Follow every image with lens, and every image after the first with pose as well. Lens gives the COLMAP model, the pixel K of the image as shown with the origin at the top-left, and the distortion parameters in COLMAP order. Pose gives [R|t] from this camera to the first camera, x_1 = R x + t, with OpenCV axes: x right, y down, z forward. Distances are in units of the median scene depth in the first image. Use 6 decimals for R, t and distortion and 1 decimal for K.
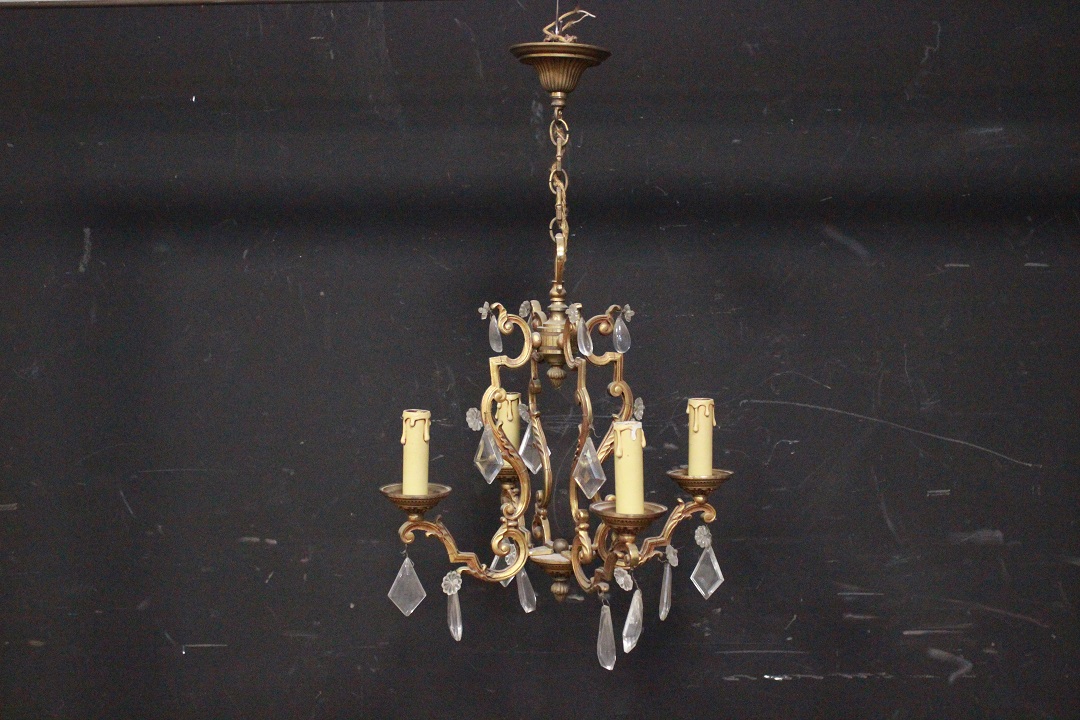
lens RADIAL K [[1333.1, 0, 539.9], [0, 1333.1, 353.2], [0, 0, 1]] dist [-0.107111, 0.000000]
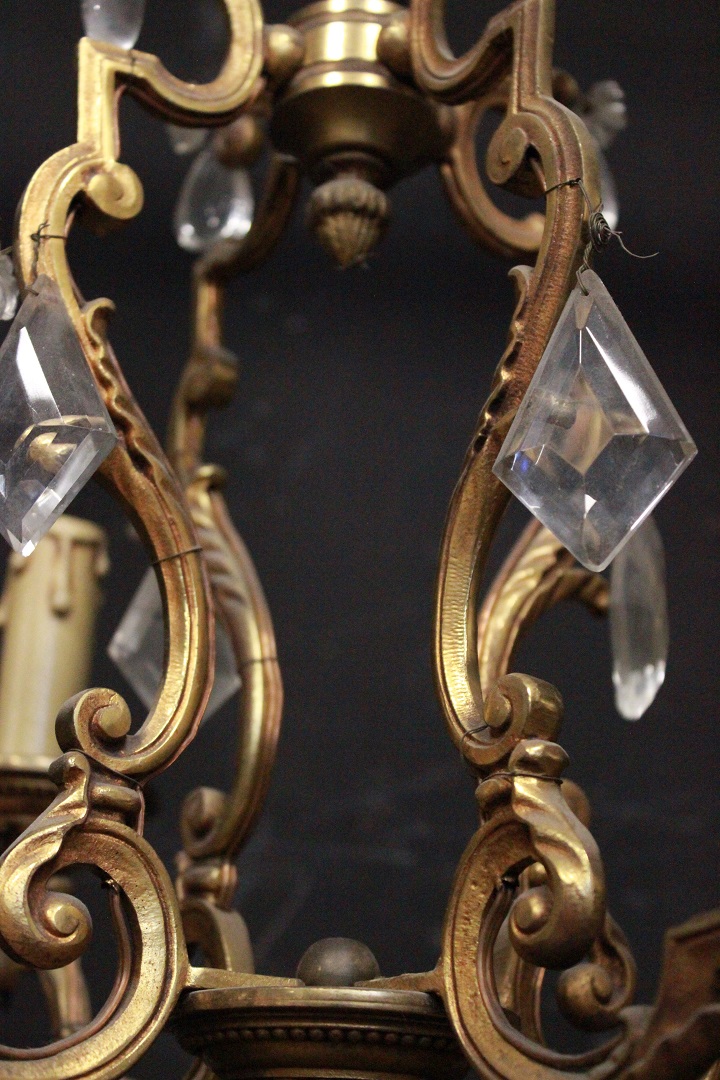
lens RADIAL K [[1846.9, 0, 359.4], [0, 1846.9, 541.7], [0, 0, 1]] dist [-0.075127, 0.000000]
pose [[0.970977, 0.122402, 0.205476, -0.044640], [-0.021300, 0.899960, -0.435452, 0.207186], [-0.238221, 0.418437, 0.876448, 0.747271]]
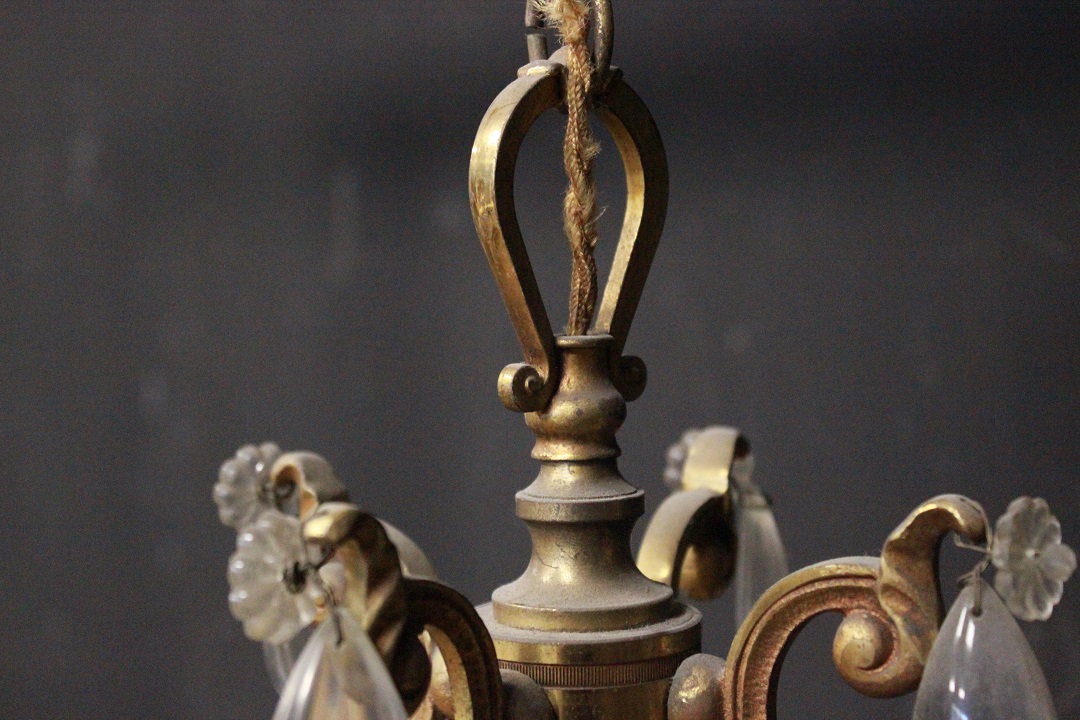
lens RADIAL K [[1846.9, 0, 544.8], [0, 1846.9, 354.6], [0, 0, 1]] dist [-0.075127, 0.000000]
pose [[0.628923, 0.013316, -0.777353, 0.189500], [-0.019123, 0.999816, 0.001655, -0.052283], [0.777232, 0.013824, 0.629062, 0.854006]]
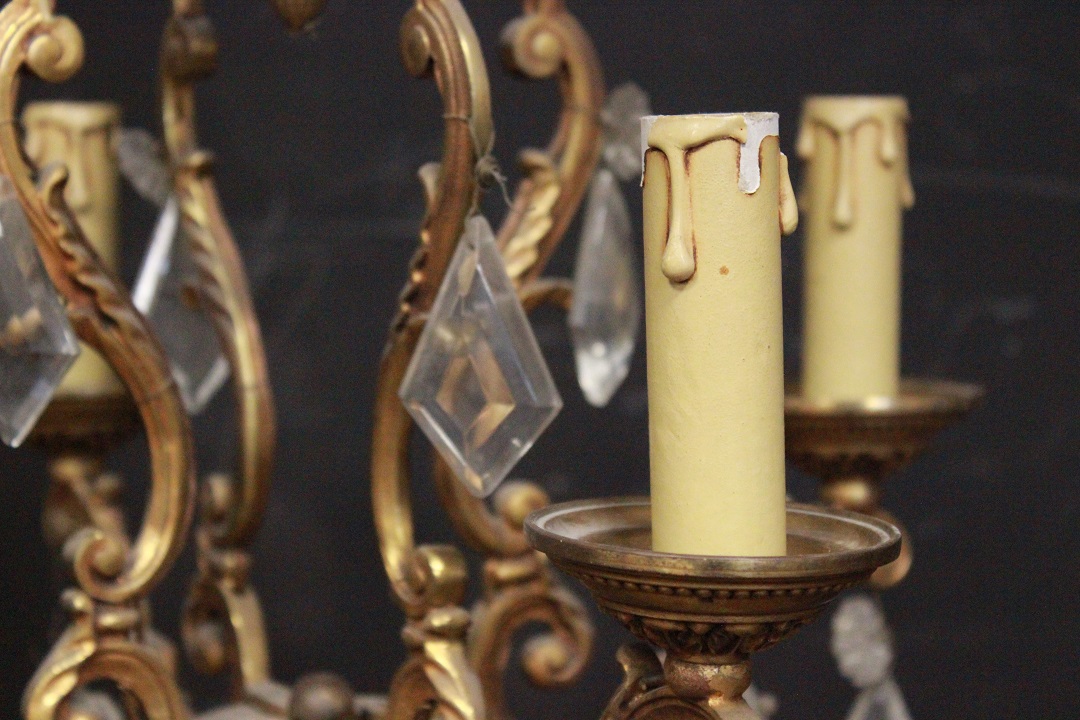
lens RADIAL K [[2547.5, 0, 547.1], [0, 2547.5, 372.5], [0, 0, 1]] dist [0.080540, 0.000000]
pose [[0.982038, -0.017649, 0.187854, -0.029742], [0.009243, 0.998920, 0.045532, 0.066286], [-0.188455, -0.042978, 0.981141, 0.555340]]
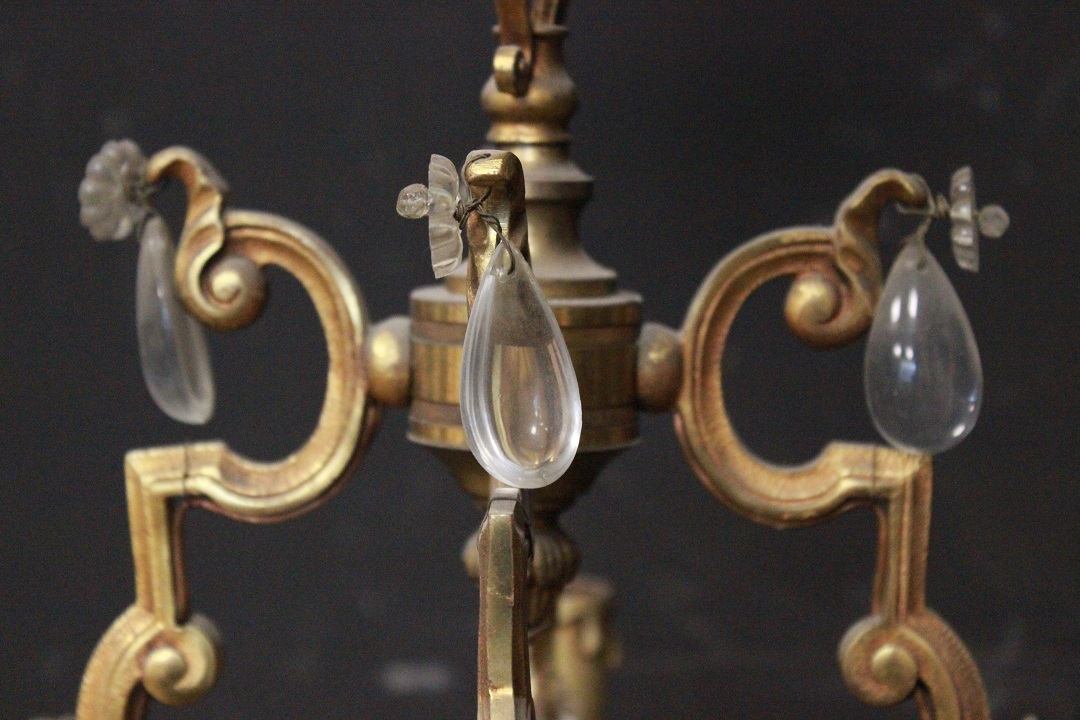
lens RADIAL K [[2547.5, 0, 542.4], [0, 2547.5, 359.4], [0, 0, 1]] dist [0.080540, 0.000000]
pose [[0.919516, 0.040214, -0.390991, 0.146950], [-0.028776, 0.998970, 0.035071, -0.022643], [0.391999, -0.020997, 0.919726, 0.694419]]
